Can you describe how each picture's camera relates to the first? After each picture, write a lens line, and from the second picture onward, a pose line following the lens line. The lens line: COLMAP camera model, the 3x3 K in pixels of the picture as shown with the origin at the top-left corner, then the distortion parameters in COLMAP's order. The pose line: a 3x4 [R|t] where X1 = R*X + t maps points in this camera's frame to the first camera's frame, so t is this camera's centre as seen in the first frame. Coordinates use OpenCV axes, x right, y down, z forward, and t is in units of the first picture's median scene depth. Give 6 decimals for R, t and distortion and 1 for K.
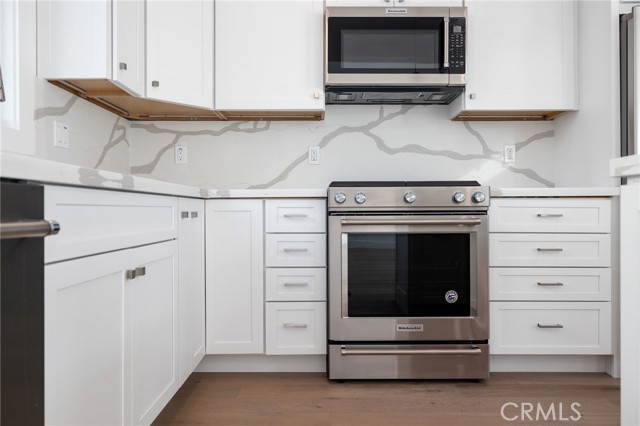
lens RADIAL K [[455.4, 0, 321.8], [0, 455.4, 208.9], [0, 0, 1]] dist [-0.002327, 0.002187]
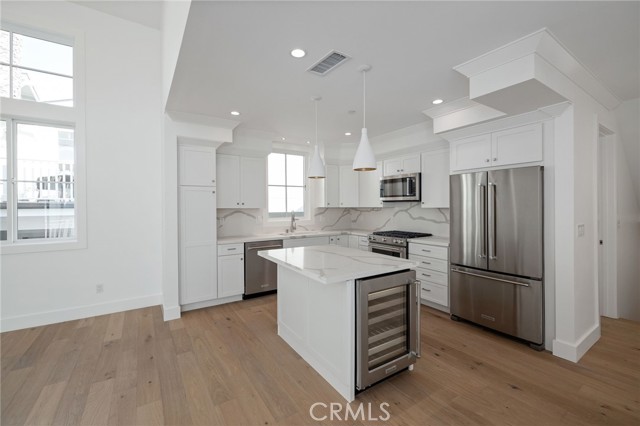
lens RADIAL K [[268.9, 0, 319.4], [0, 268.9, 206.6], [0, 0, 1]] dist [-0.003487, -0.000175]
pose [[0.539842, -0.001408, -0.841765, 1.397928], [0.000521, 0.999999, -0.001338, -0.230394], [0.841766, 0.000283, 0.539842, -0.396084]]
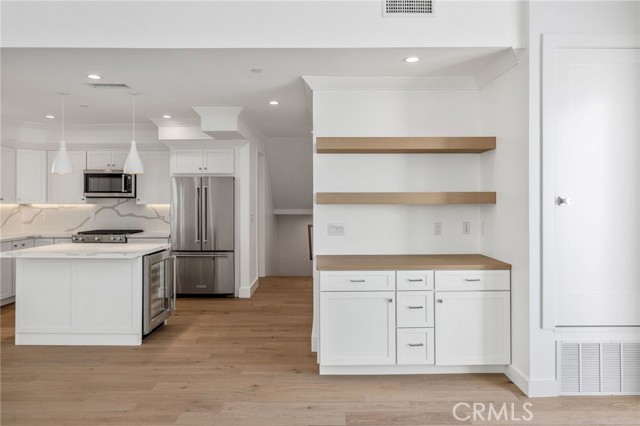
lens RADIAL K [[411.2, 0, 321.8], [0, 411.2, 199.3], [0, 0, 1]] dist [0.002873, 0.003247]
pose [[0.999963, 0.001289, -0.008548, 1.536508], [-0.001374, 0.999949, -0.010032, -0.233087], [0.008535, 0.010043, 0.999913, -1.576066]]
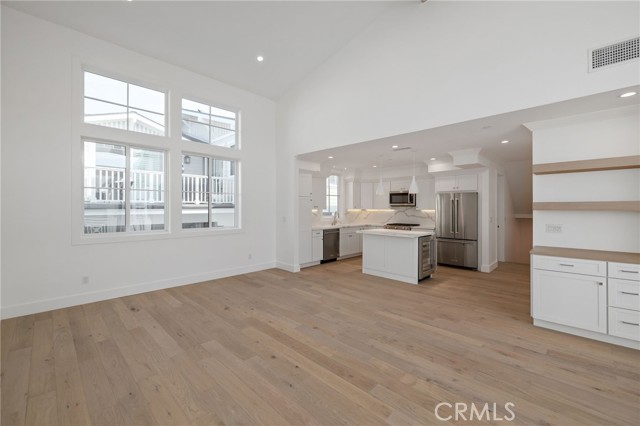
lens RADIAL K [[268.9, 0, 318.2], [0, 268.9, 208.6], [0, 0, 1]] dist [-0.003487, -0.000175]
pose [[0.706145, 0.003978, -0.708056, 1.708537], [-0.006311, 0.999980, -0.000676, -0.230334], [0.708039, 0.004946, 0.706156, -1.902948]]
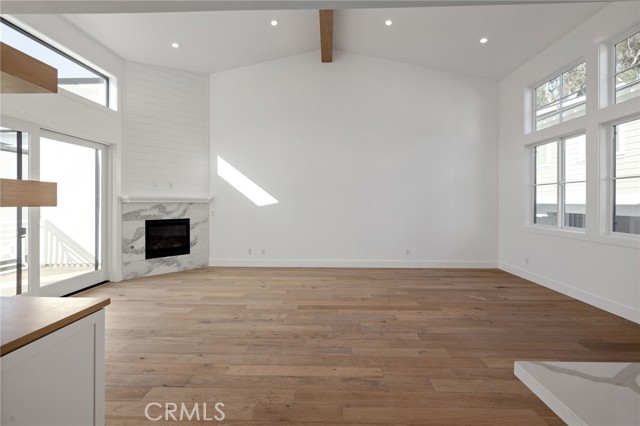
lens RADIAL K [[268.9, 0, 321.9], [0, 268.9, 203.9], [0, 0, 1]] dist [-0.003487, -0.000175]
pose [[-0.999399, 0.000911, 0.034662, 1.024513], [0.001295, 0.999938, 0.011053, -0.238297], [-0.034650, 0.011091, -0.999338, 0.348767]]
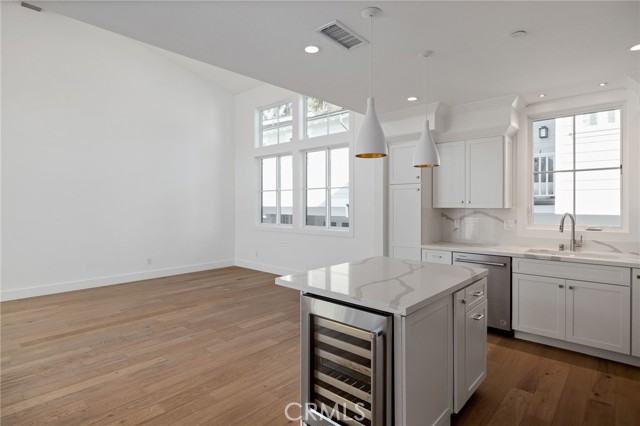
lens RADIAL K [[335.4, 0, 318.2], [0, 335.4, 206.5], [0, 0, 1]] dist [-0.002989, -0.002514]
pose [[-0.677292, 0.004284, -0.735702, 1.395109], [-0.002750, 0.999961, 0.008355, -0.242074], [0.735709, 0.007682, -0.677254, 0.723274]]
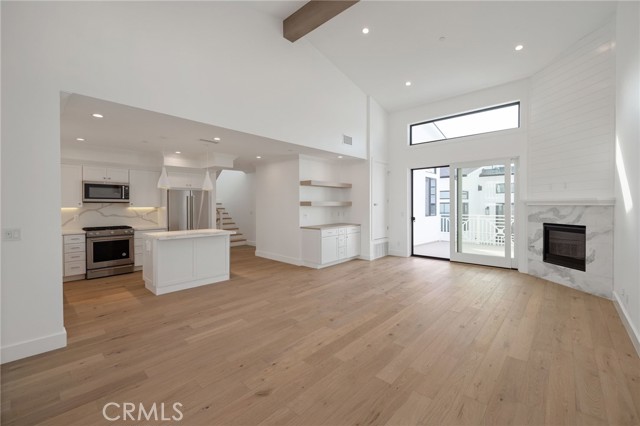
lens RADIAL K [[268.9, 0, 320.8], [0, 268.9, 207.1], [0, 0, 1]] dist [-0.003487, -0.000175]
pose [[0.678798, -0.005732, 0.734302, -0.281011], [0.004748, 0.999983, 0.003416, -0.228680], [-0.734309, 0.001168, 0.678814, -1.871758]]
